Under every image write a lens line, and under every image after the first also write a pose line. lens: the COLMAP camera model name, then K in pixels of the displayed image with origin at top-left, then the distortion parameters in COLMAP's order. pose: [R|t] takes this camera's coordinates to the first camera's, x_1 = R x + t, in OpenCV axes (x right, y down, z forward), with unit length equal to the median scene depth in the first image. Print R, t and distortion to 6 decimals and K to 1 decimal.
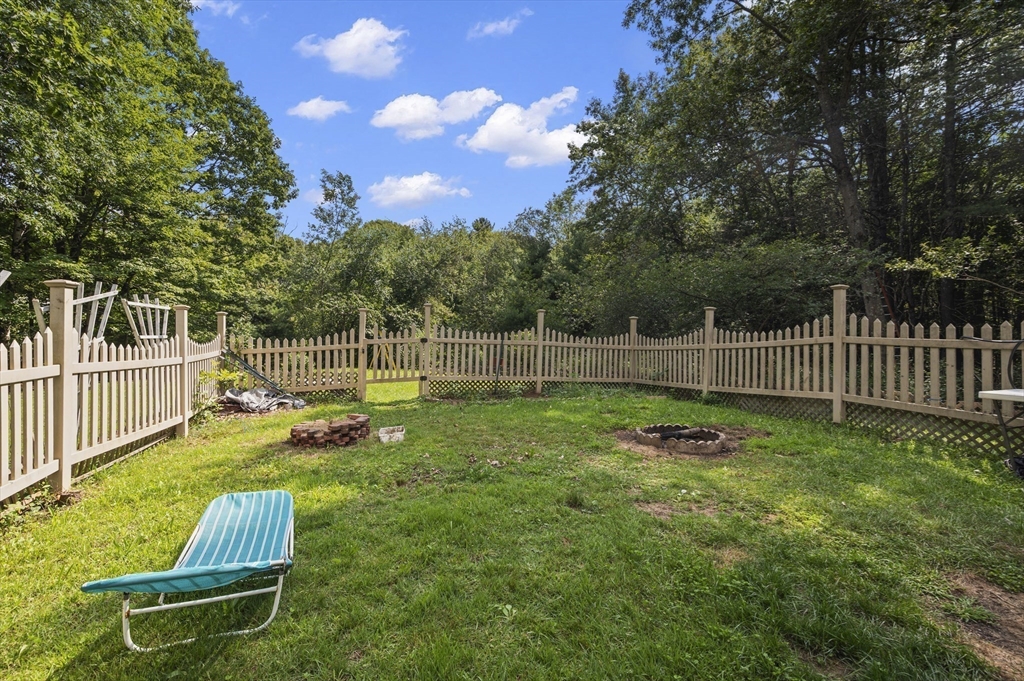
lens RADIAL K [[430.5, 0, 512.2], [0, 430.5, 322.5], [0, 0, 1]] dist [-0.002965, -0.000013]
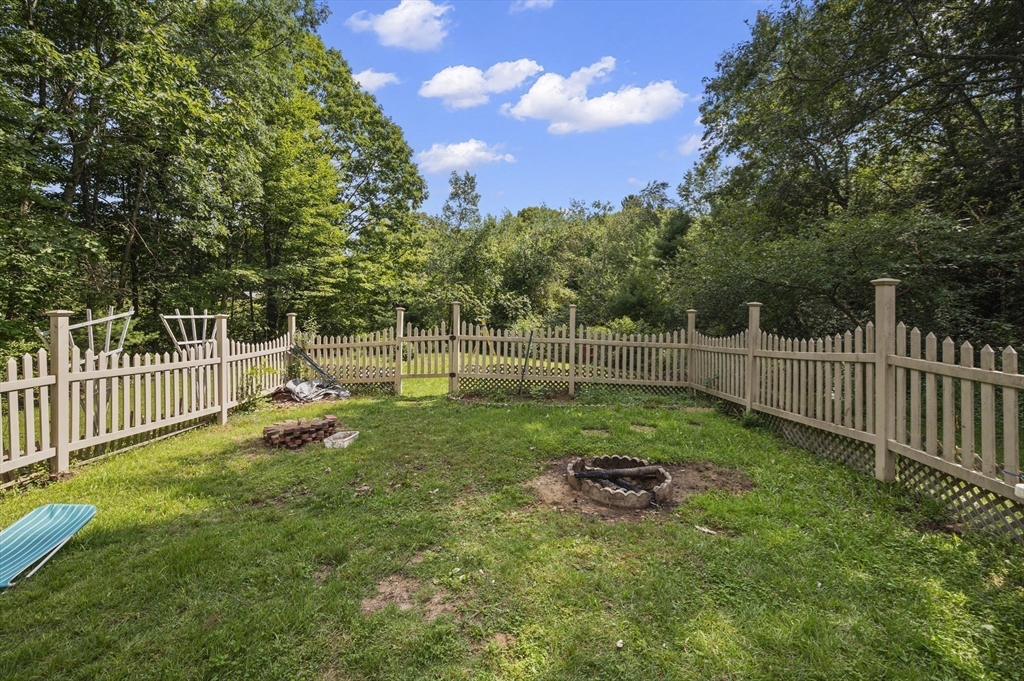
lens RADIAL K [[422.9, 0, 518.1], [0, 422.9, 303.1], [0, 0, 1]] dist [-0.000221, 0.000256]
pose [[0.939286, -0.016968, -0.342715, 0.350941], [0.018195, 0.999834, 0.000364, -0.047400], [0.342652, -0.006577, 0.939439, 0.132808]]
